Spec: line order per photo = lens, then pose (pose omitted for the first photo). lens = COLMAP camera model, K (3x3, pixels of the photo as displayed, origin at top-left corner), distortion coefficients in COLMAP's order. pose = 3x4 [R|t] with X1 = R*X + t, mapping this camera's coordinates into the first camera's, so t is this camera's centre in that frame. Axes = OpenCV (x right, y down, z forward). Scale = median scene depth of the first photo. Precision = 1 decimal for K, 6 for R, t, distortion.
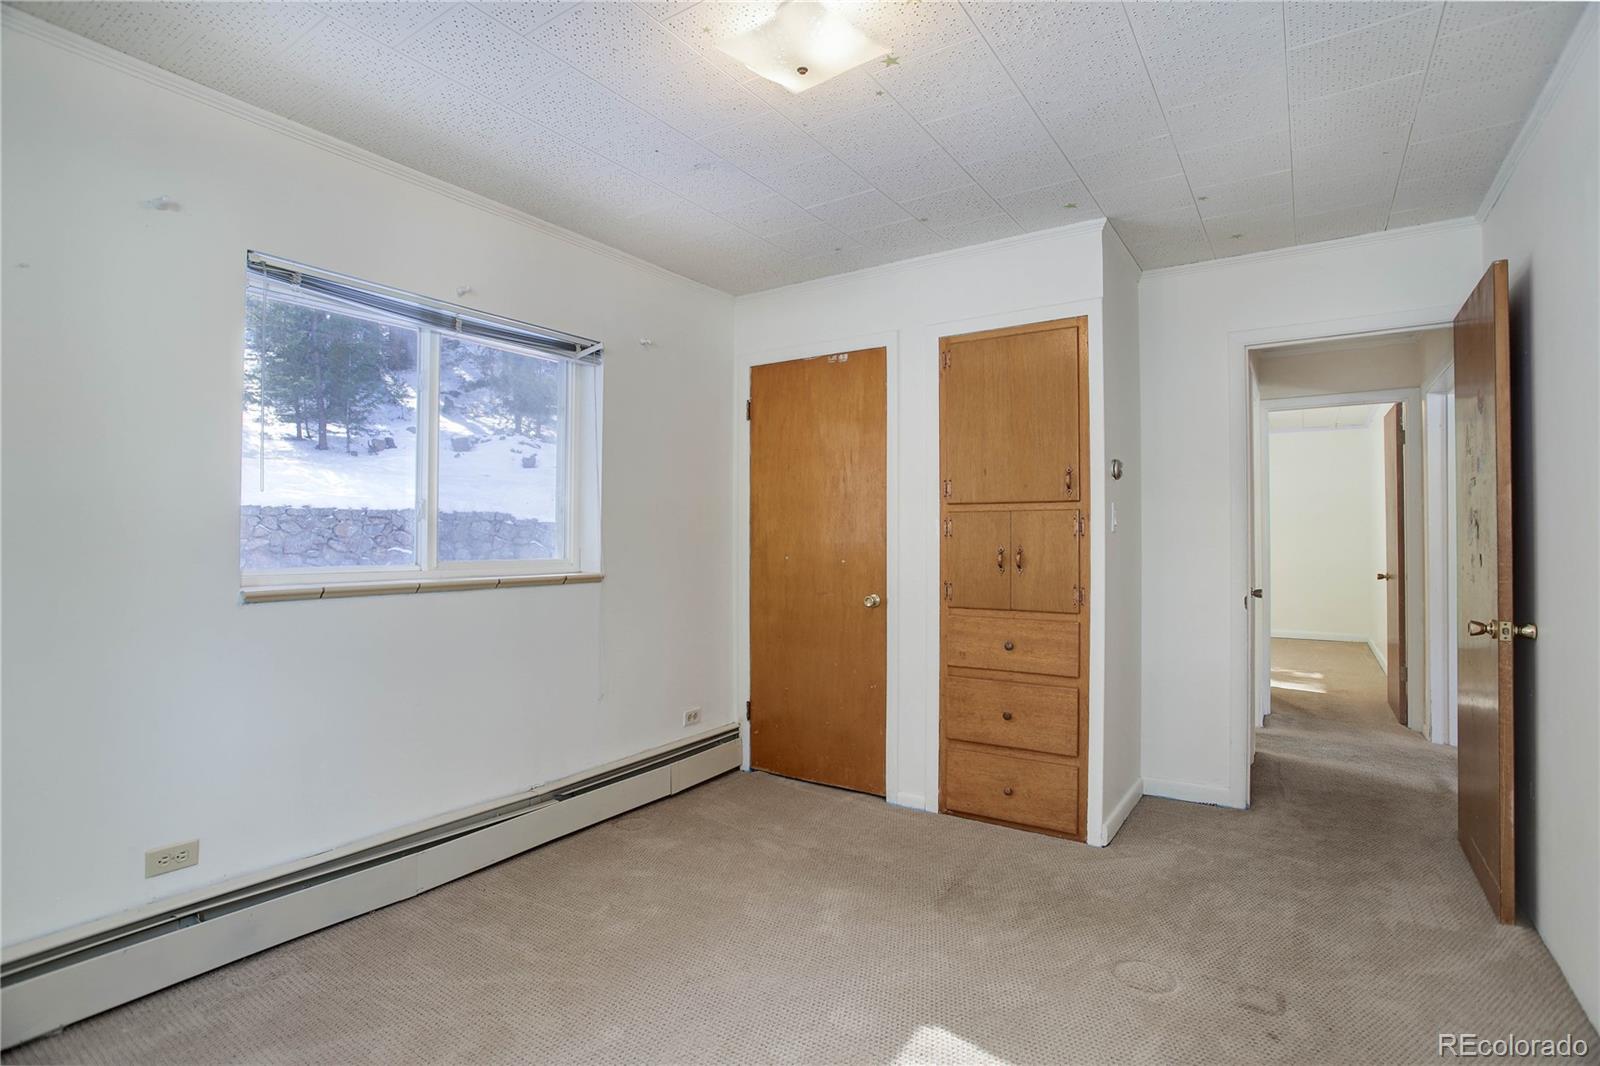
lens RADIAL K [[780.3, 0, 793.0], [0, 780.3, 527.7], [0, 0, 1]] dist [-0.083207, 0.039341]
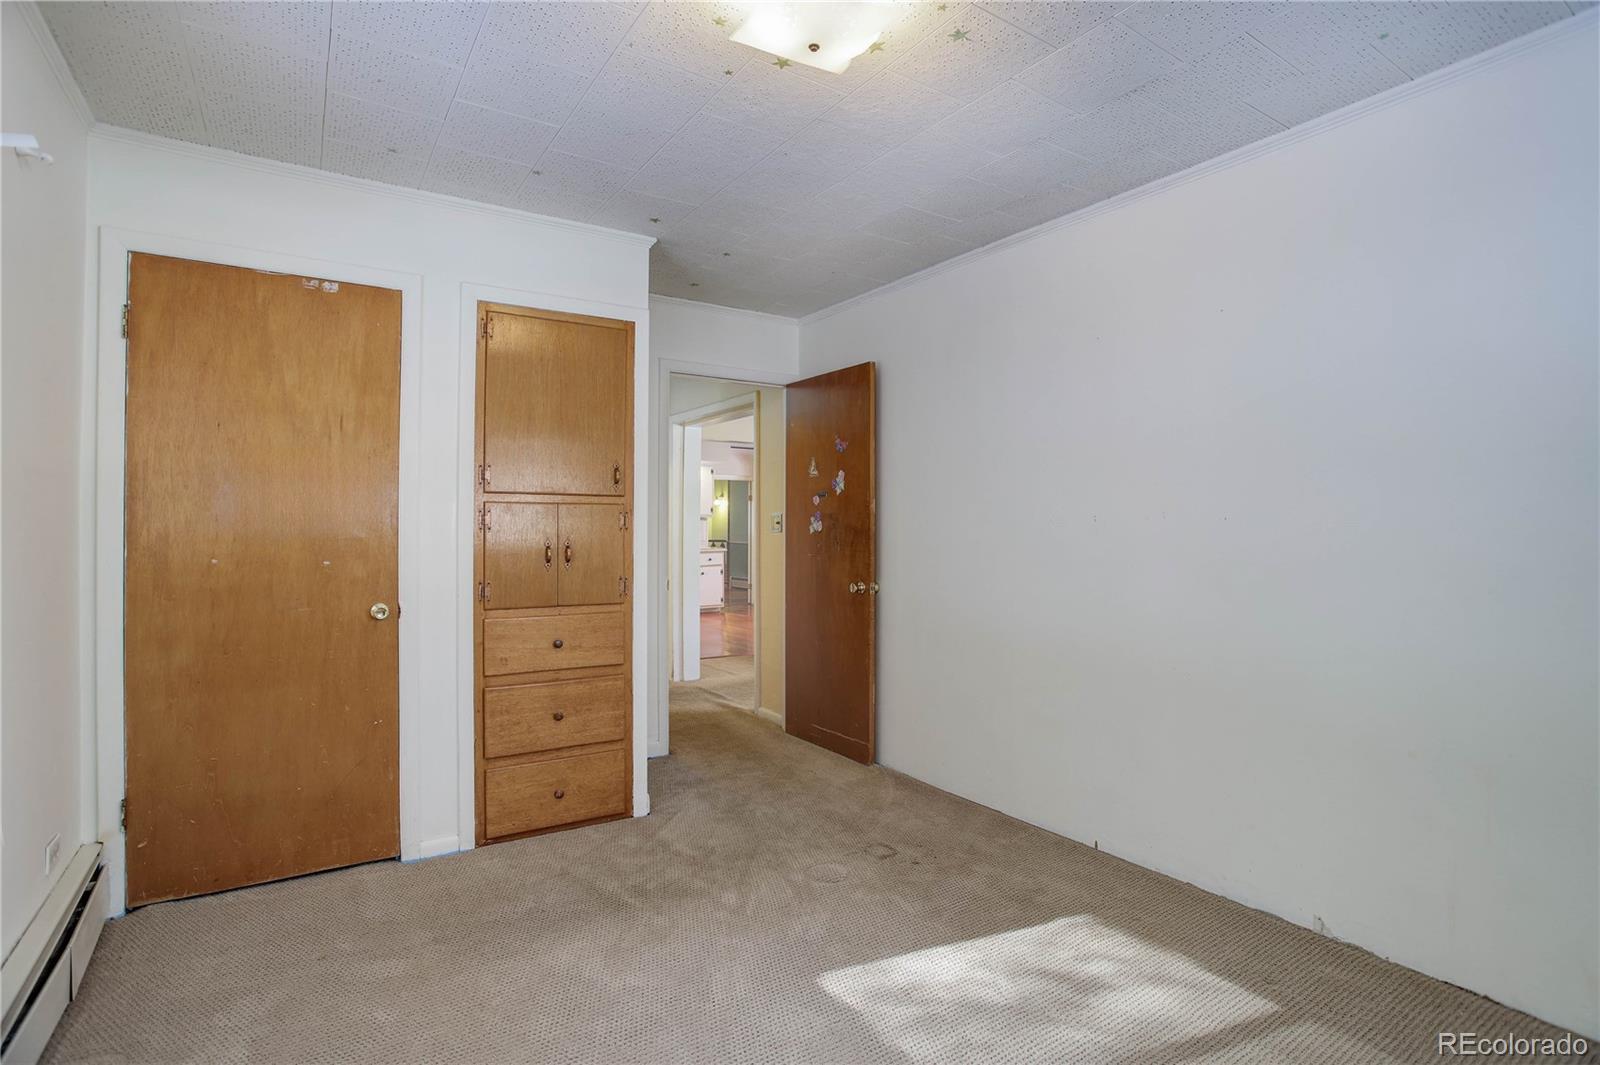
lens RADIAL K [[780.3, 0, 793.0], [0, 780.3, 527.2], [0, 0, 1]] dist [-0.083207, 0.039341]
pose [[0.377636, 0.003168, 0.925949, -0.479512], [-0.013314, 0.999909, 0.002009, 0.002219], [-0.925858, -0.013087, 0.377644, 0.353046]]
